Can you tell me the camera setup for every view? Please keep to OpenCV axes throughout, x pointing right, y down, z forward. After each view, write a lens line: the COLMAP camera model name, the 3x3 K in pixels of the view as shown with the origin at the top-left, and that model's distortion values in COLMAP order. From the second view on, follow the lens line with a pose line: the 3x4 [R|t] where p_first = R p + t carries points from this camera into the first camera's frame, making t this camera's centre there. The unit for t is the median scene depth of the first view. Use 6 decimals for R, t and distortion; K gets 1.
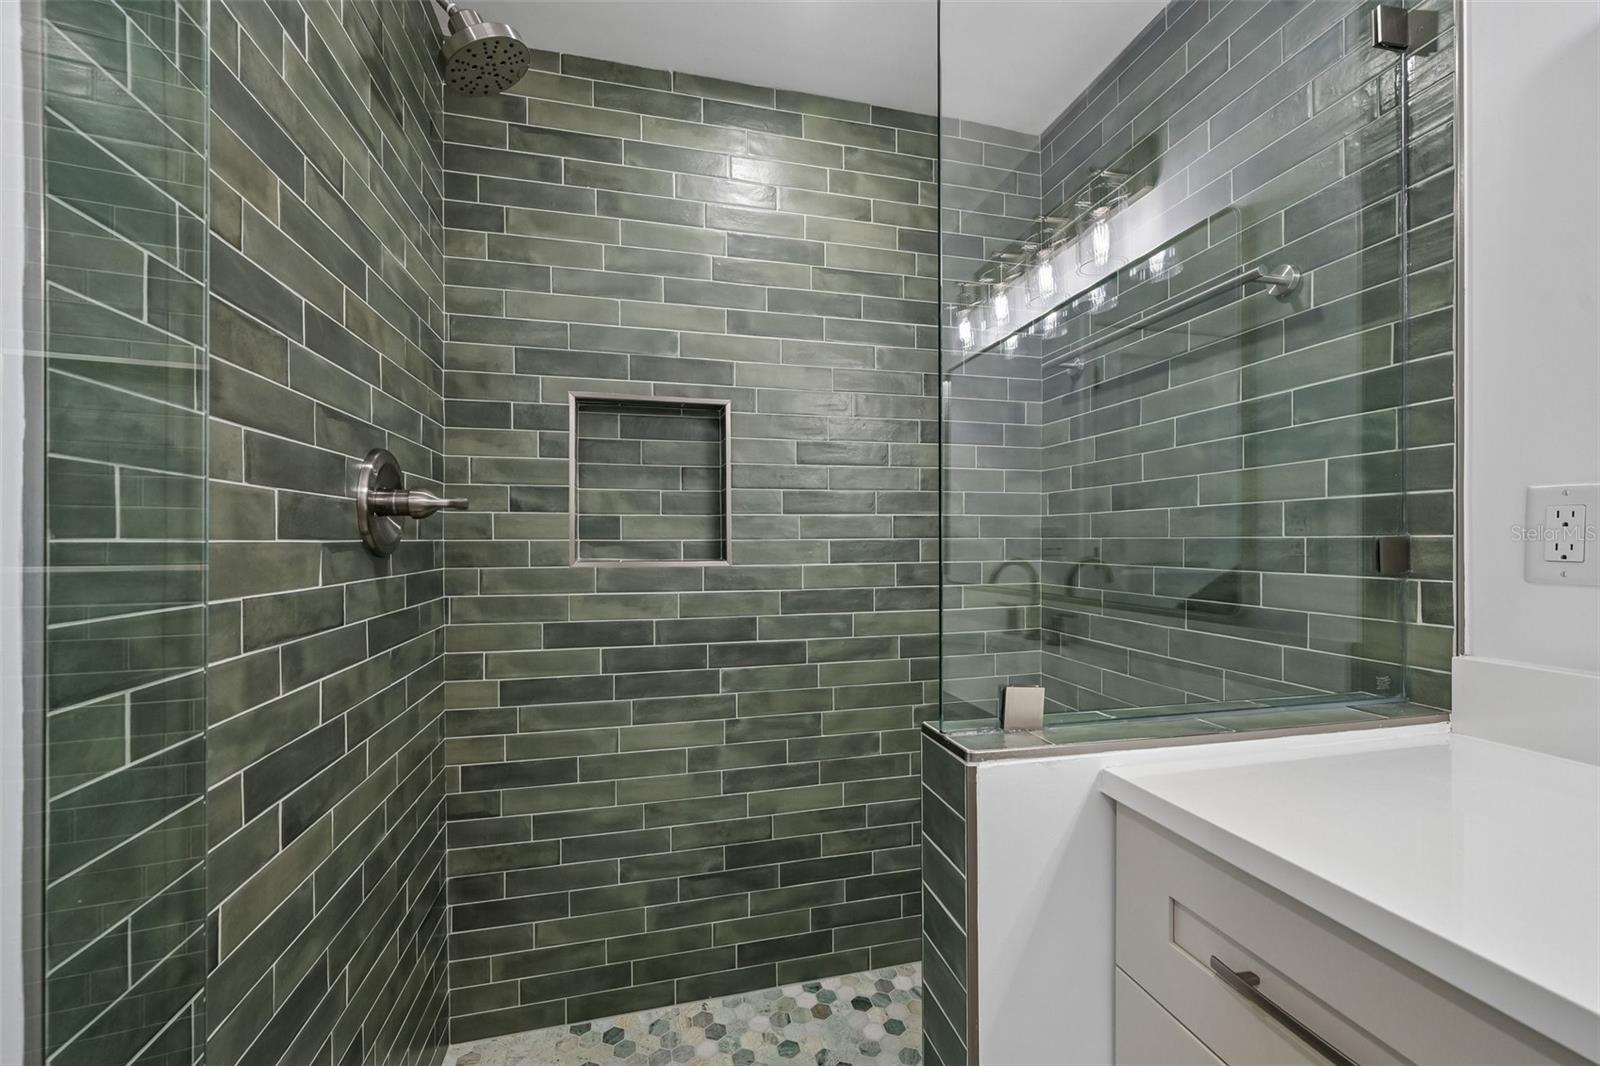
lens RADIAL K [[652.6, 0, 798.2], [0, 652.6, 545.1], [0, 0, 1]] dist [-0.001874, 0.000138]
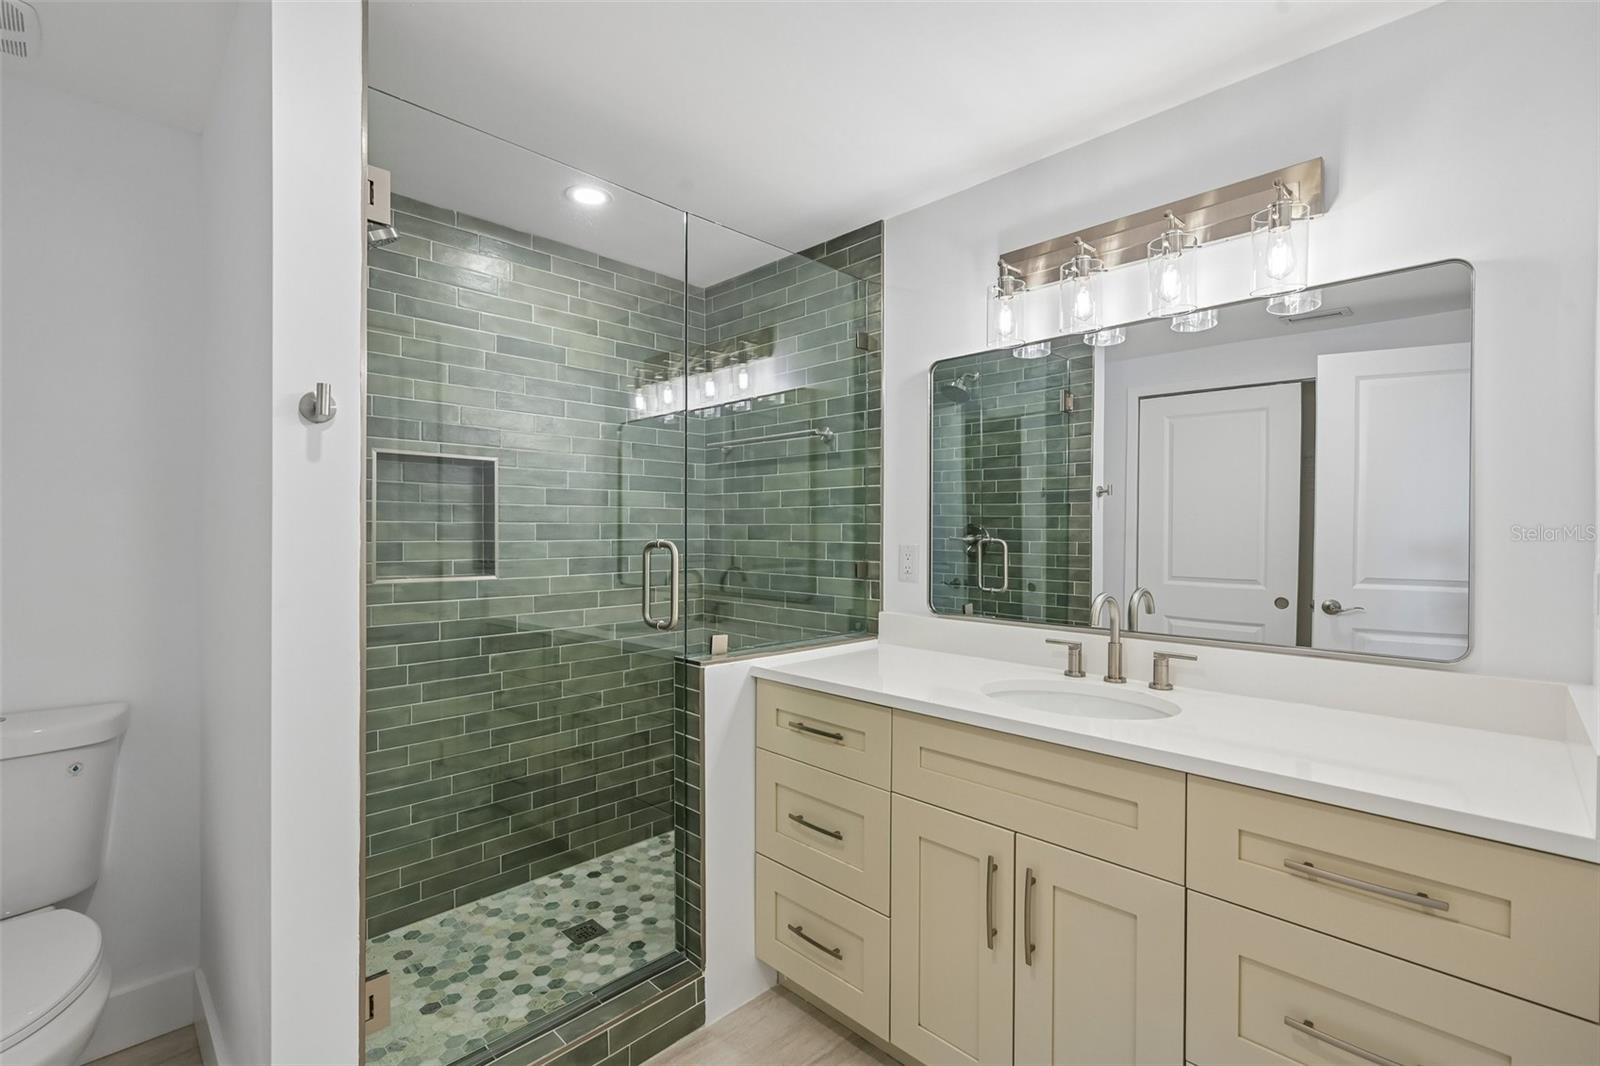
lens RADIAL K [[707.1, 0, 804.5], [0, 707.1, 537.1], [0, 0, 1]] dist [-0.002168, -0.000088]
pose [[0.851829, 0.002145, 0.523816, -0.342677], [-0.003557, 0.999992, 0.001690, -0.062609], [-0.523808, -0.003303, 0.851830, -0.616574]]
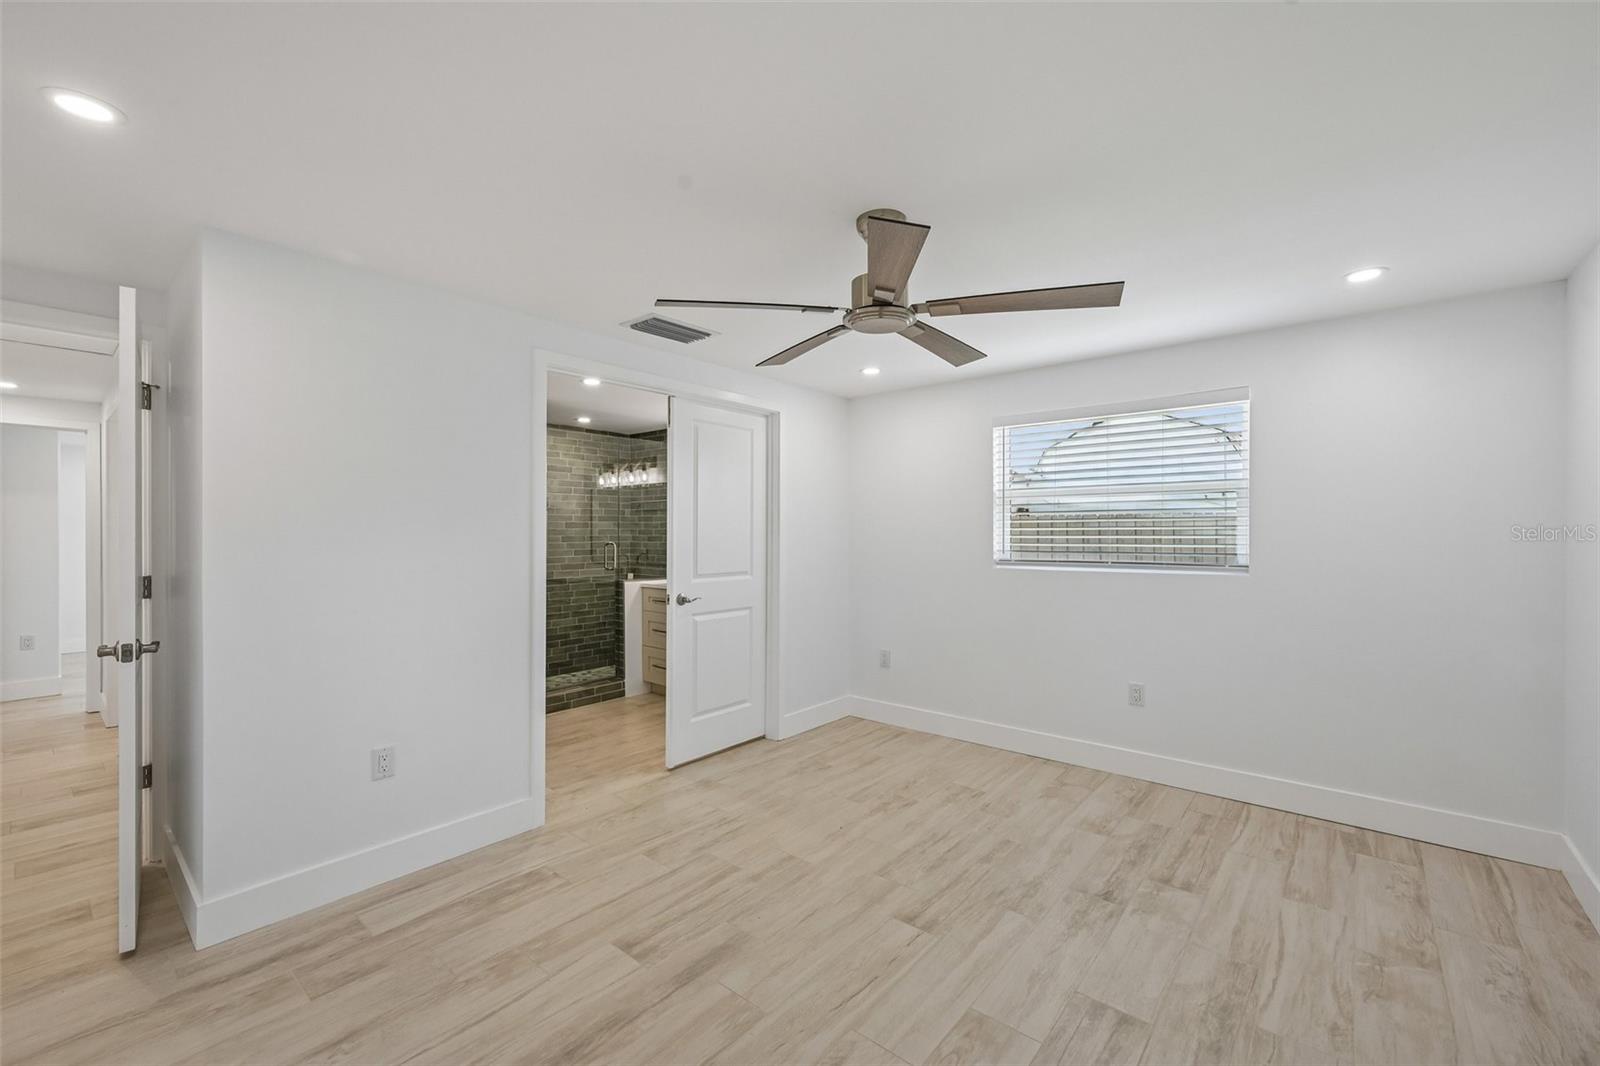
lens RADIAL K [[652.6, 0, 804.1], [0, 652.6, 526.4], [0, 0, 1]] dist [-0.001874, 0.000138]
pose [[0.803482, 0.005275, 0.595305, -1.147974], [0.002918, 0.999914, -0.012798, -0.091901], [-0.595321, 0.012021, 0.803398, -2.833028]]
